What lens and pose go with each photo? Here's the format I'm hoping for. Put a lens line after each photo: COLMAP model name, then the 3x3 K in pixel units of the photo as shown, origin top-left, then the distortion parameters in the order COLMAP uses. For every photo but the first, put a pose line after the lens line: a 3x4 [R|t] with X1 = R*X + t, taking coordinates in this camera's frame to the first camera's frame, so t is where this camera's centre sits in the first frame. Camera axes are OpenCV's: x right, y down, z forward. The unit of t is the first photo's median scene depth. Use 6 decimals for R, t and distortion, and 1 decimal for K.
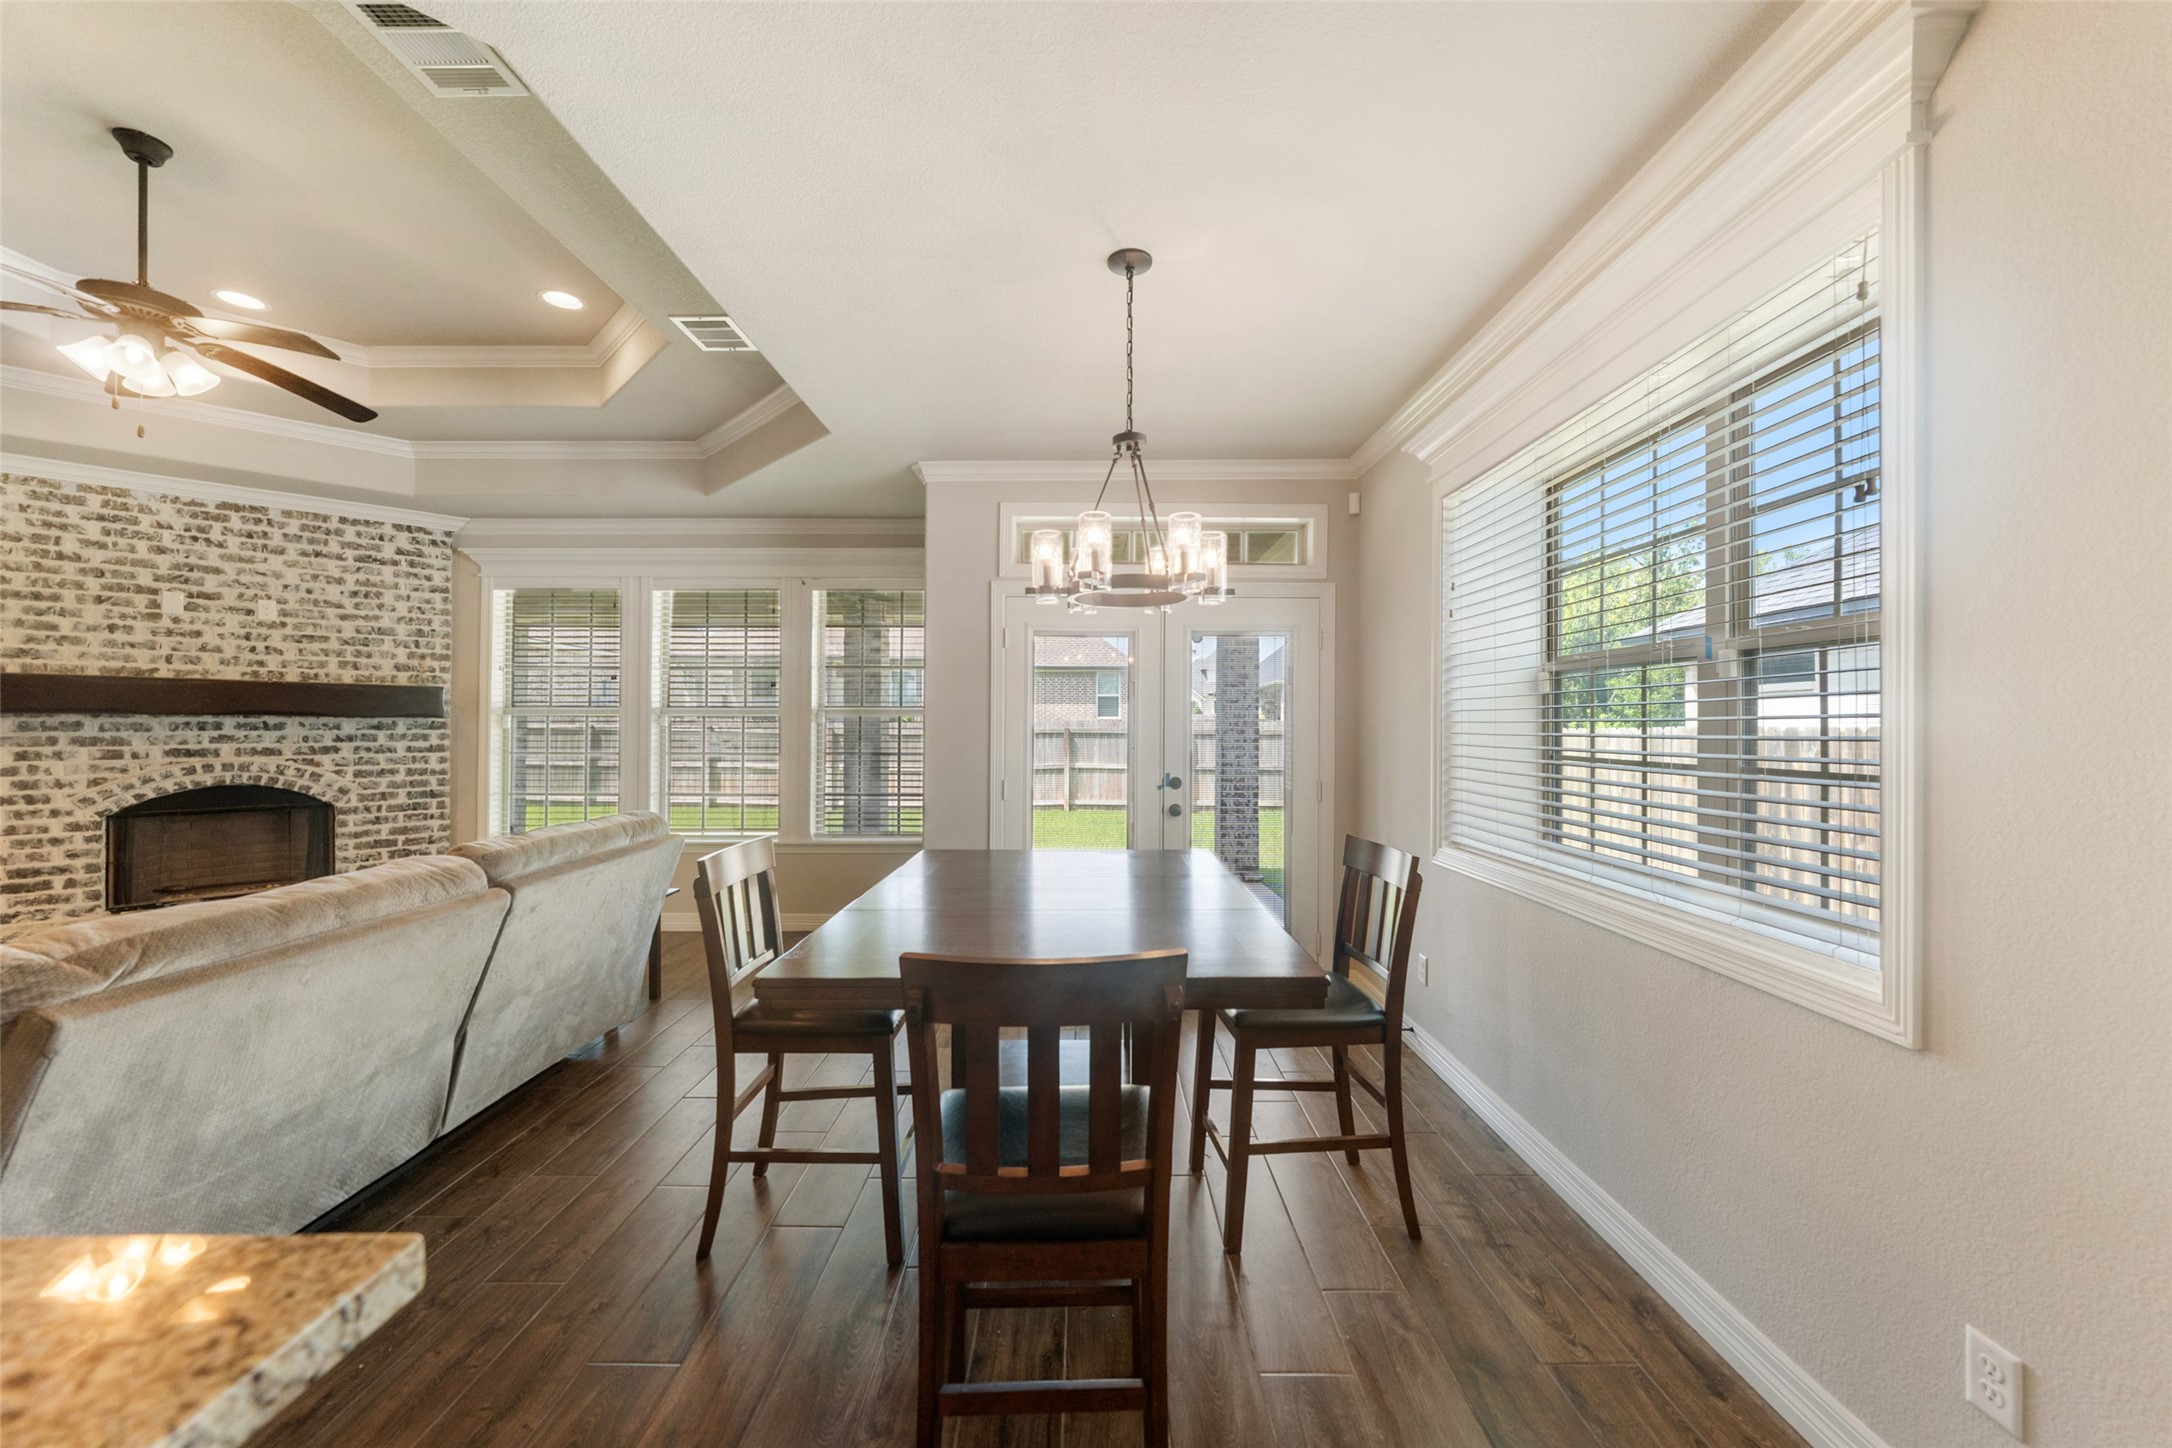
lens RADIAL K [[806.0, 0, 1084.8], [0, 806.0, 718.2], [0, 0, 1]] dist [-0.006564, 0.001818]
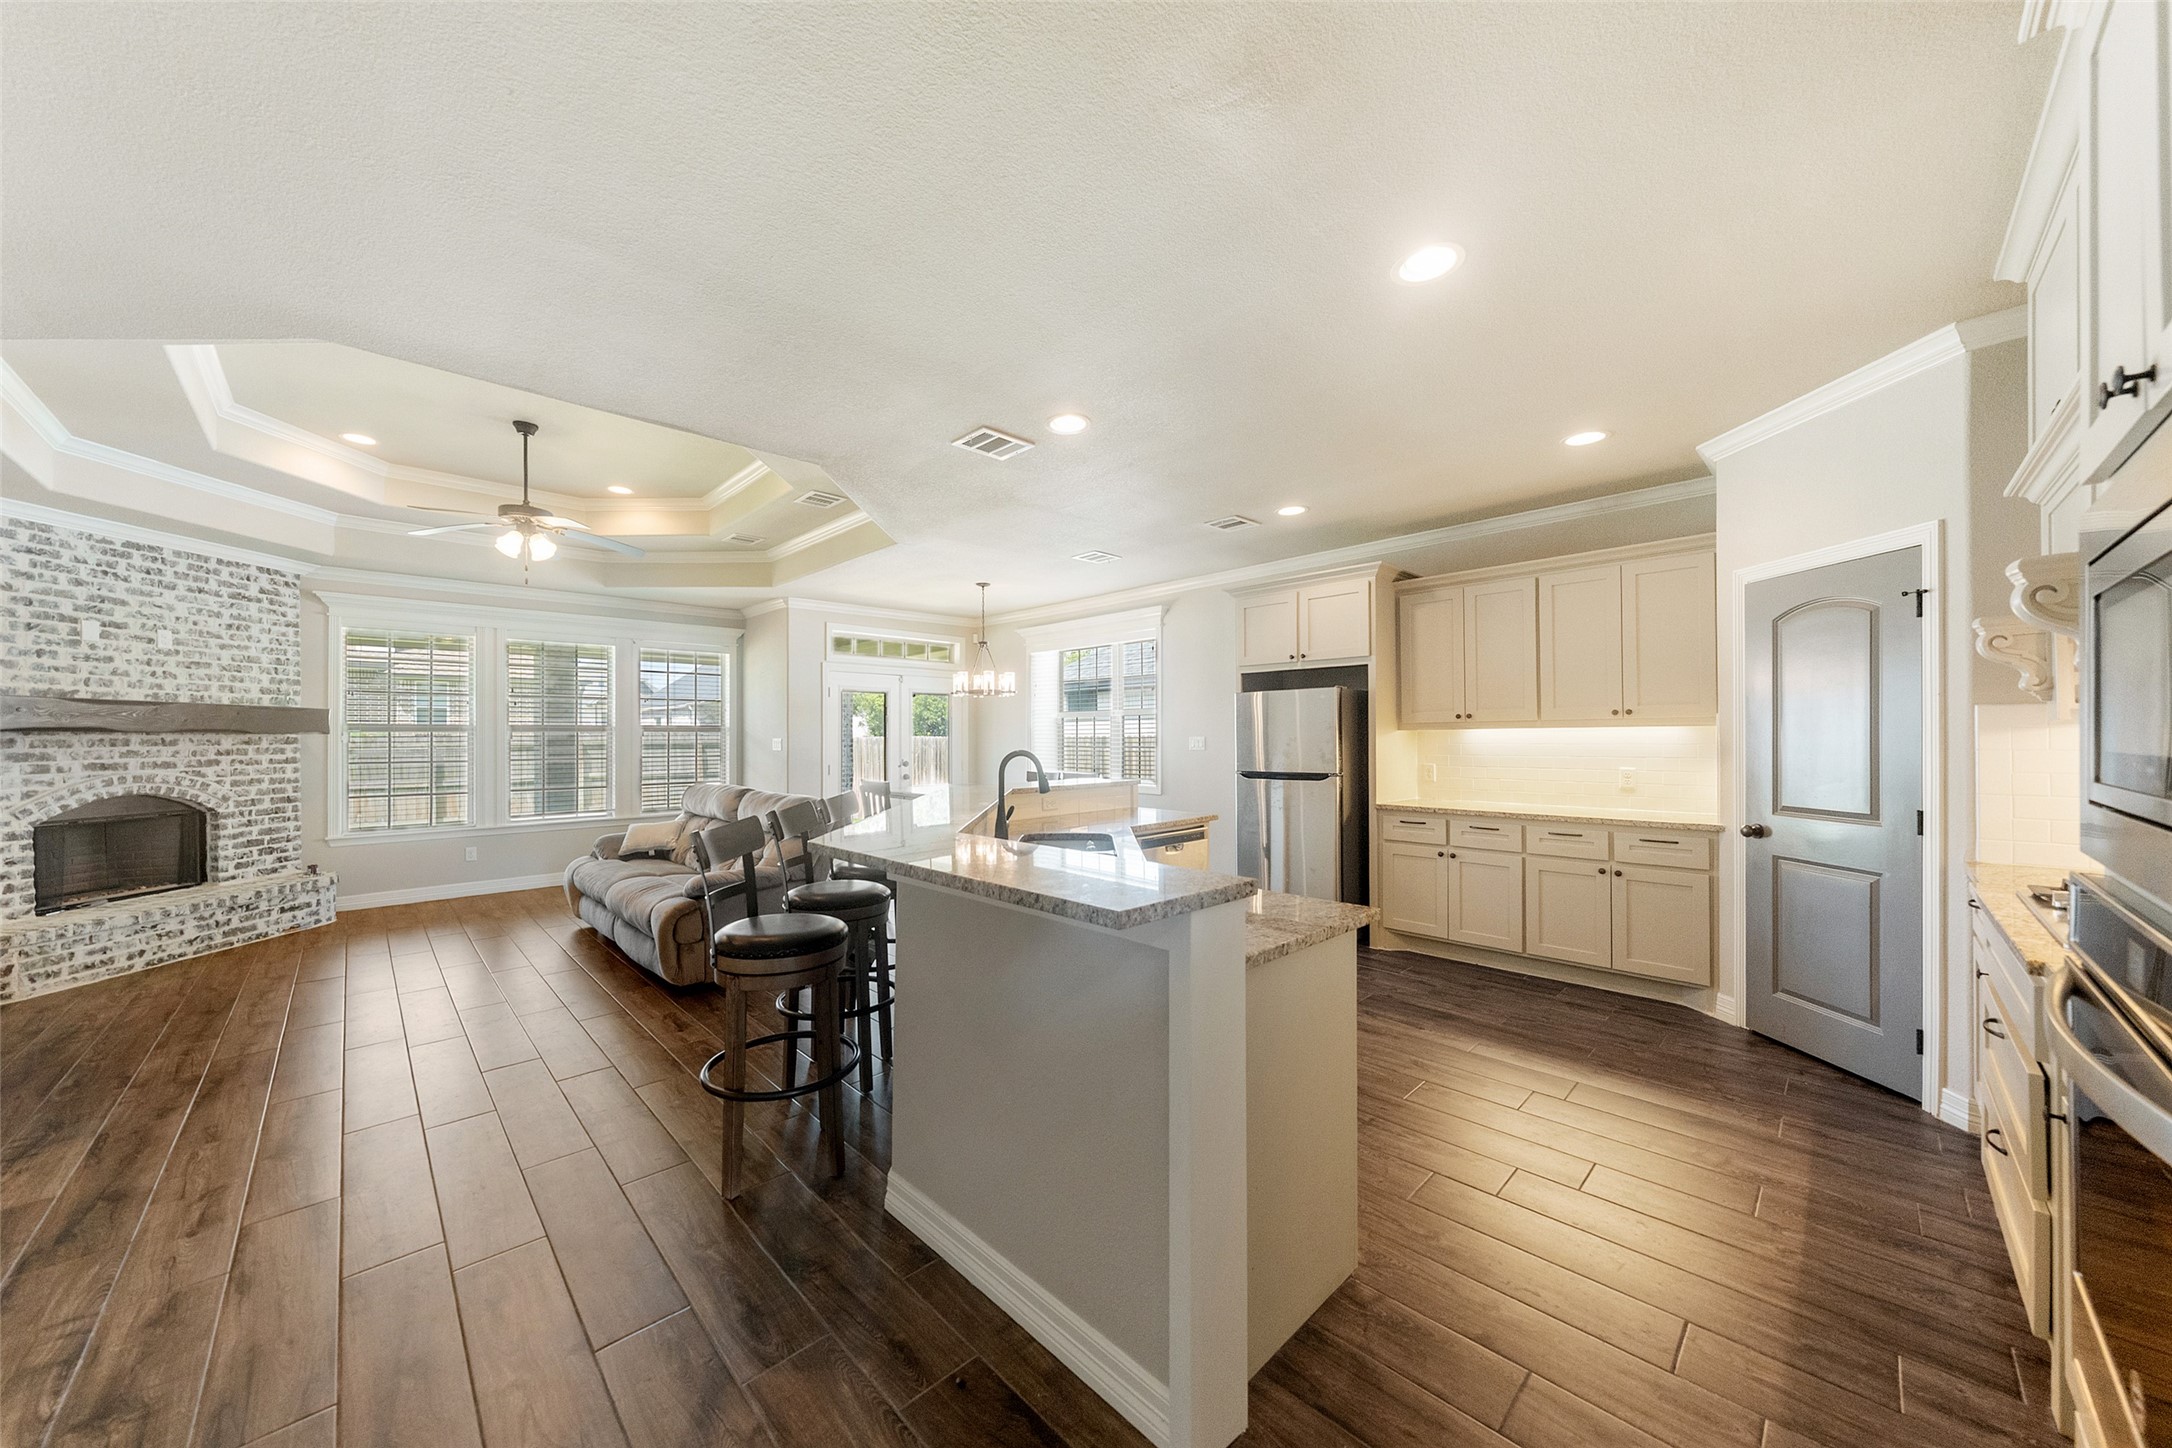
lens RADIAL K [[753.2, 0, 1072.2], [0, 753.2, 736.2], [0, 0, 1]] dist [-0.001427, 0.000801]
pose [[0.722363, -0.005703, 0.691490, -0.830229], [0.000275, 0.999968, 0.007960, -0.006649], [-0.691514, -0.005560, 0.722342, -0.644135]]
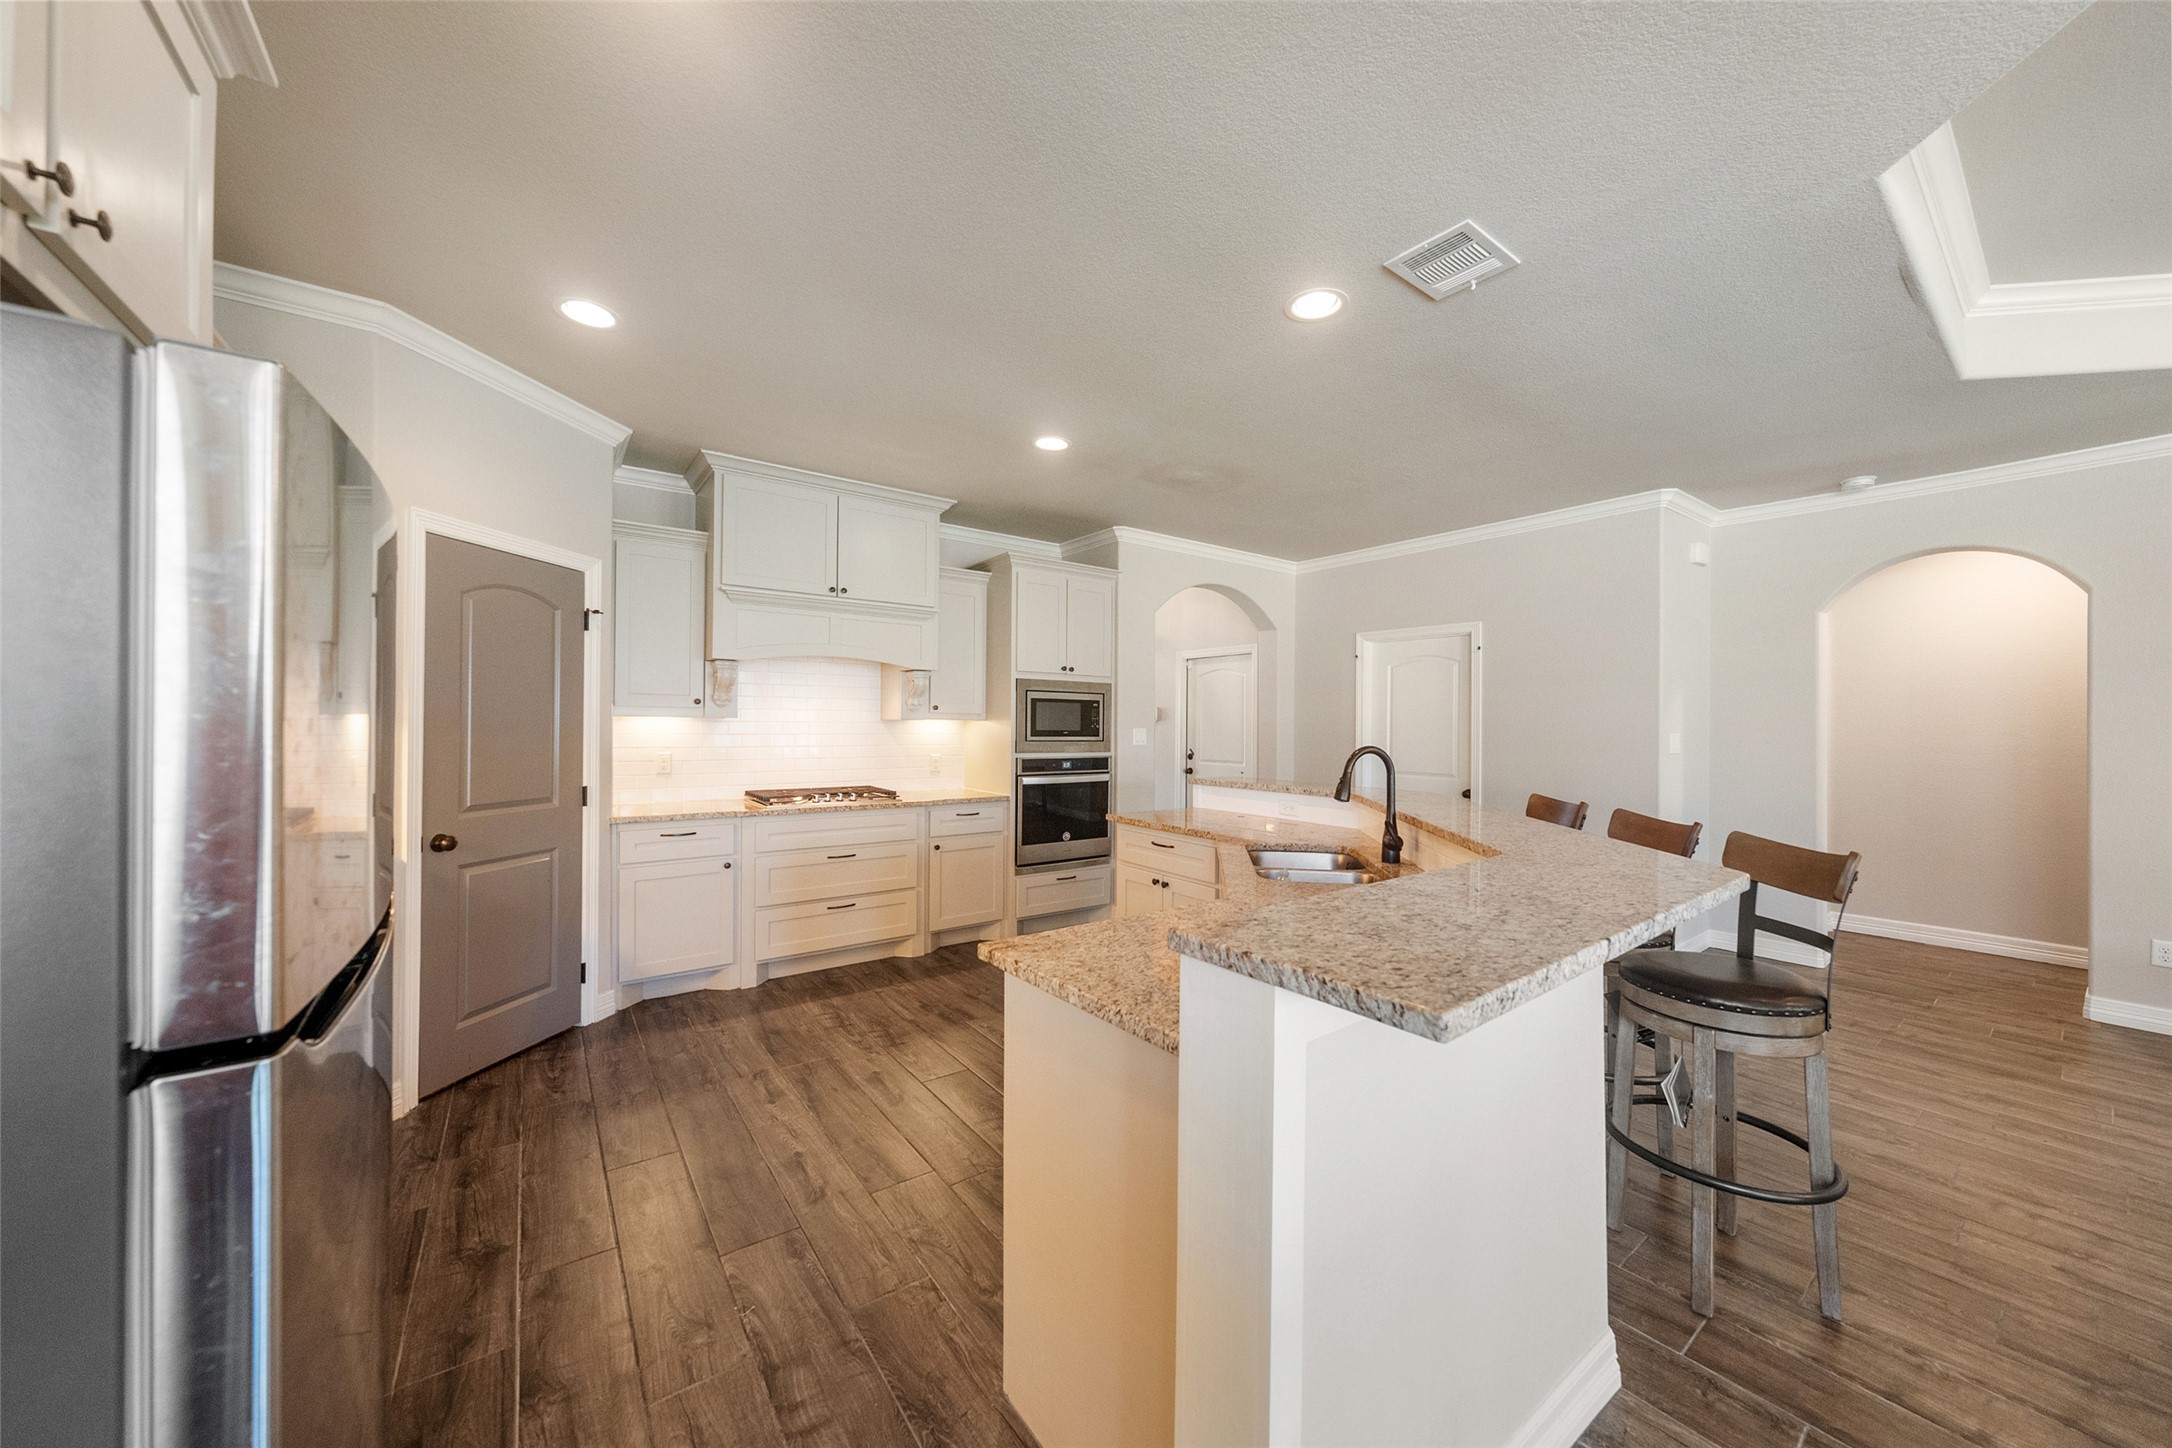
lens RADIAL K [[766.0, 0, 1089.6], [0, 766.0, 718.3], [0, 0, 1]] dist [0.002464, -0.000433]
pose [[-0.801007, -0.013748, -0.598497, 0.080678], [-0.003923, 0.999835, -0.017717, 0.001779], [0.598642, -0.011844, -0.800929, 0.187635]]
